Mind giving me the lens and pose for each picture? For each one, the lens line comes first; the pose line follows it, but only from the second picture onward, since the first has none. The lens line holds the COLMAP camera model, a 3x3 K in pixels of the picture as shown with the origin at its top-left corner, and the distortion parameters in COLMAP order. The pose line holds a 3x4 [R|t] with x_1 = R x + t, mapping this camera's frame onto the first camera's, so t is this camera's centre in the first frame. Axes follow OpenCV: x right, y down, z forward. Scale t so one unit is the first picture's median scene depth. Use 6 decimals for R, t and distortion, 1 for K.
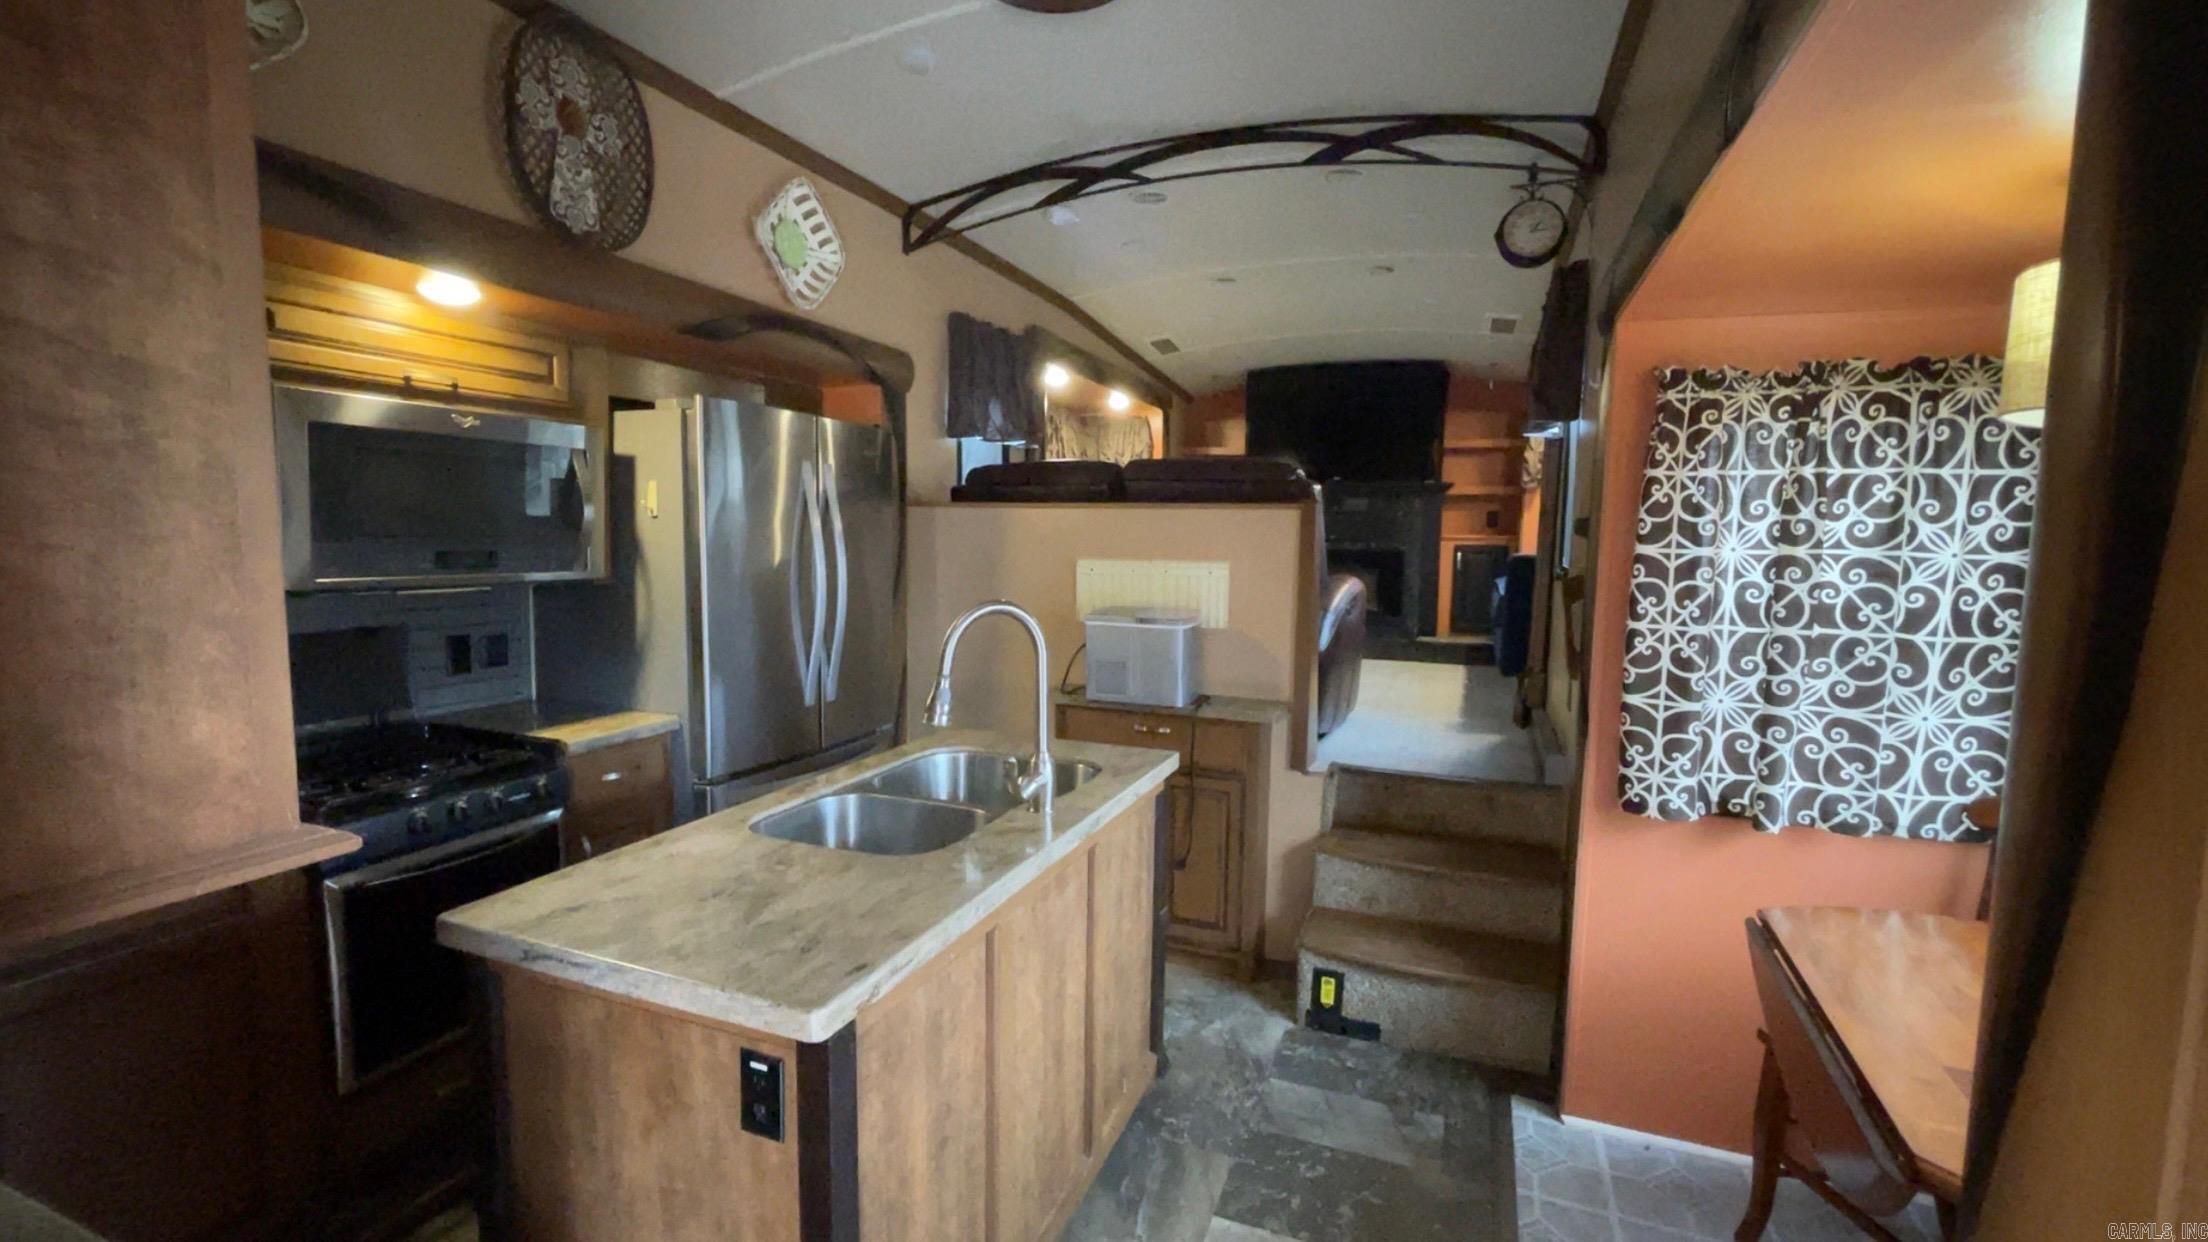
lens RADIAL K [[950.9, 0, 1101.6], [0, 950.9, 625.1], [0, 0, 1]] dist [0.009371, 0.000341]
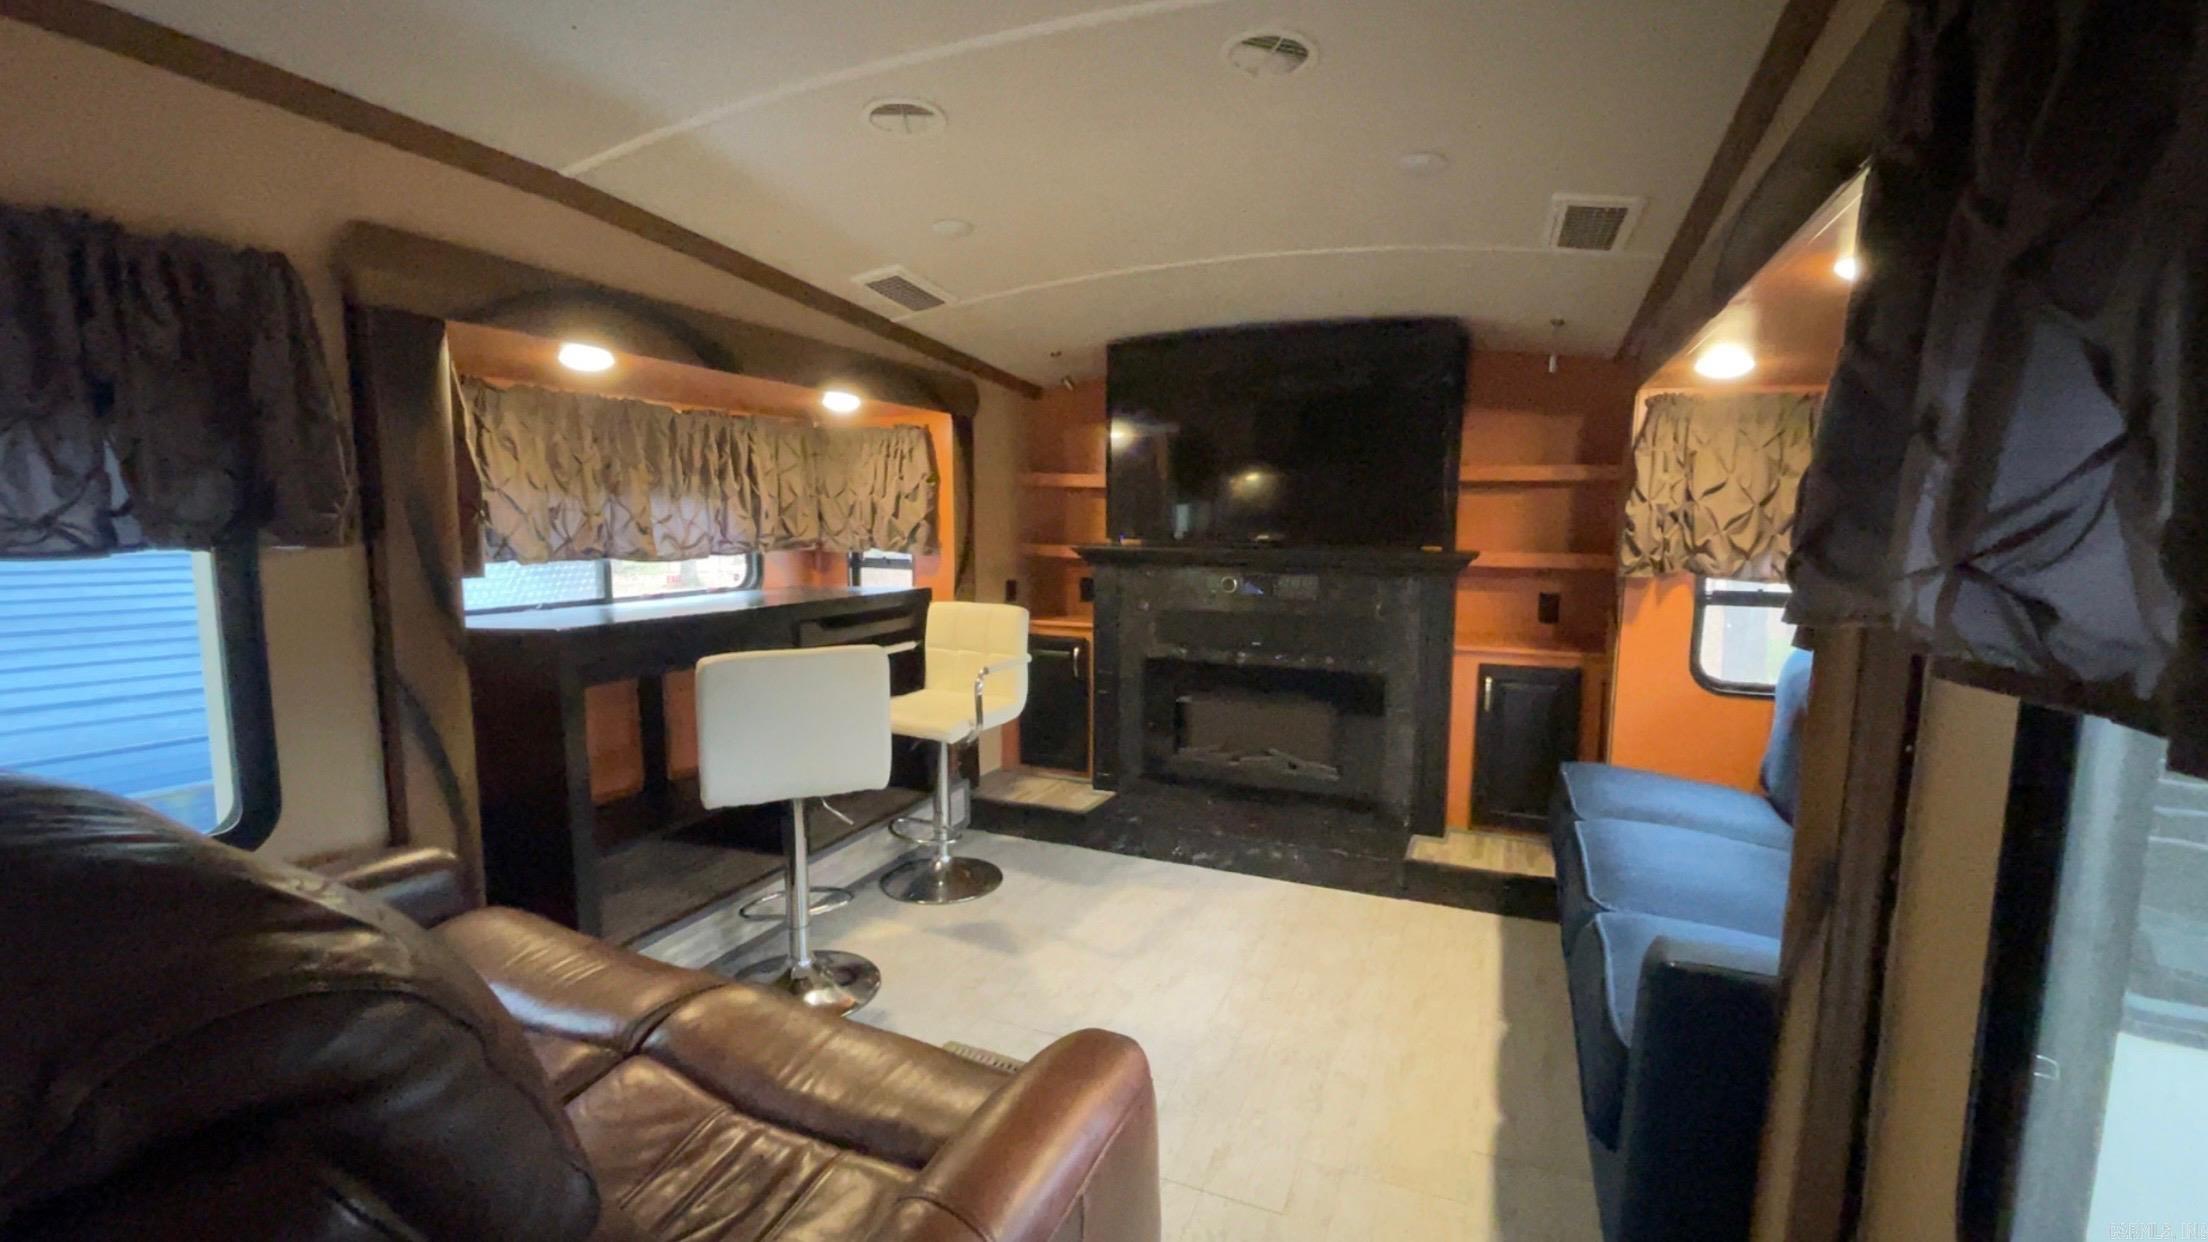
lens RADIAL K [[950.9, 0, 1102.5], [0, 950.9, 622.9], [0, 0, 1]] dist [0.009371, 0.000341]
pose [[0.999604, -0.003115, -0.027954, 0.174838], [0.003685, 0.999786, 0.020336, -0.119888], [0.027884, -0.020431, 0.999402, 0.461826]]
